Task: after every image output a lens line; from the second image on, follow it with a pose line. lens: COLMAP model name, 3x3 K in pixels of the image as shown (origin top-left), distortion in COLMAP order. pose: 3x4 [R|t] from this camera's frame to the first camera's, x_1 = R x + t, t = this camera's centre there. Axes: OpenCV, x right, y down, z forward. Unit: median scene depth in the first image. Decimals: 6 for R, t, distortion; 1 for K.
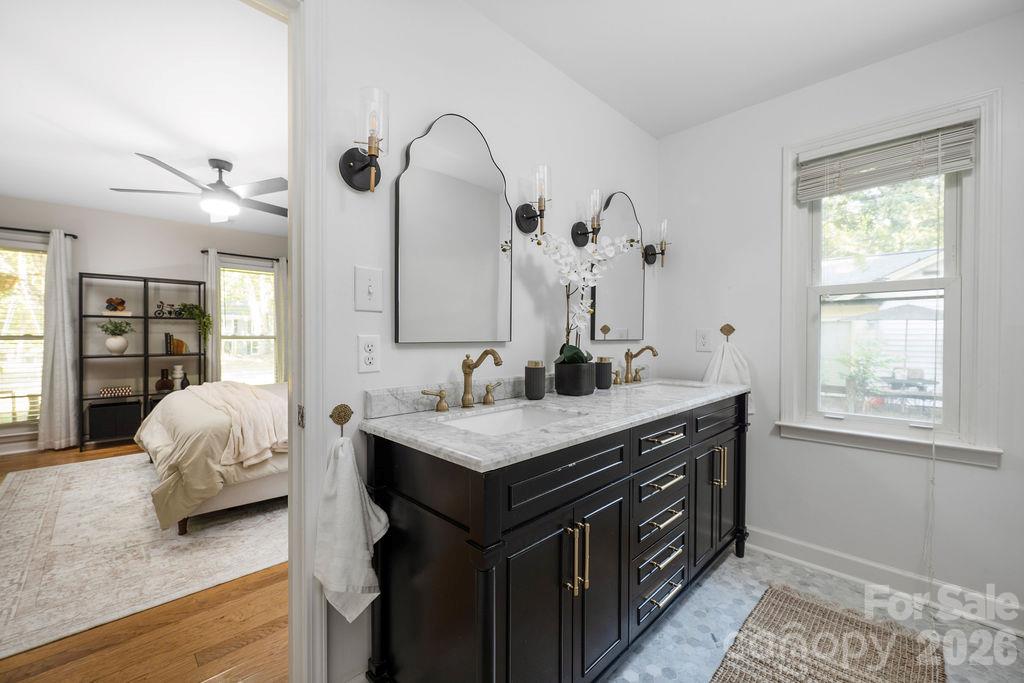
lens RADIAL K [[426.0, 0, 512.4], [0, 426.0, 339.8], [0, 0, 1]] dist [-0.000941, 0.000462]
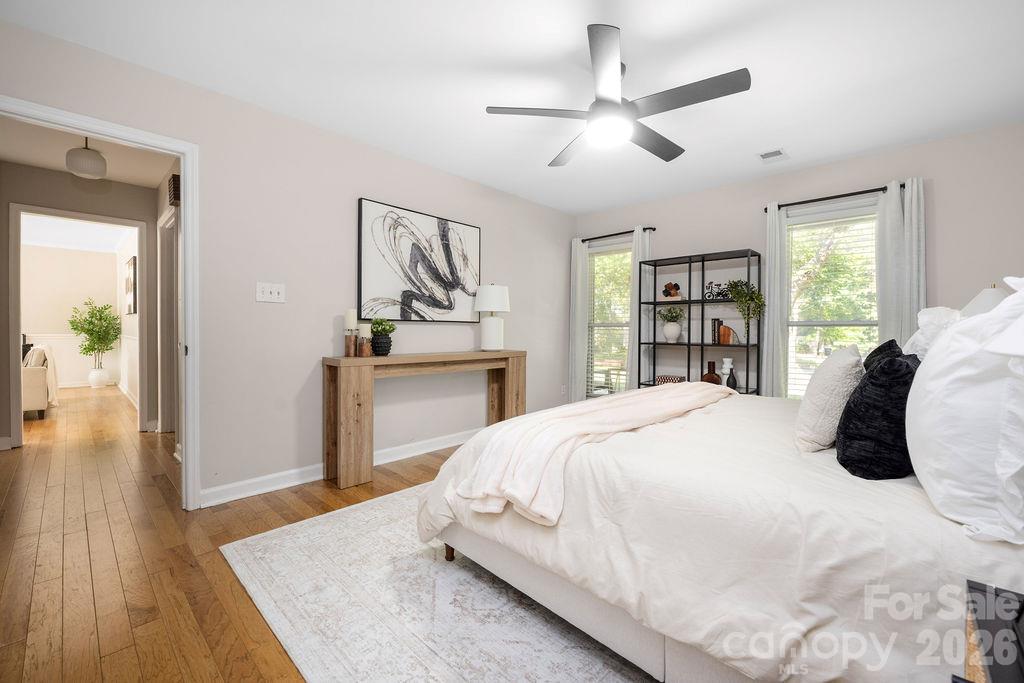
lens RADIAL K [[426.0, 0, 516.0], [0, 426.0, 335.4], [0, 0, 1]] dist [-0.000941, 0.000462]
pose [[0.034667, 0.006770, -0.999376, 0.014289], [-0.011244, 0.999916, 0.006384, 0.015659], [0.999336, 0.011016, 0.034740, 0.574410]]
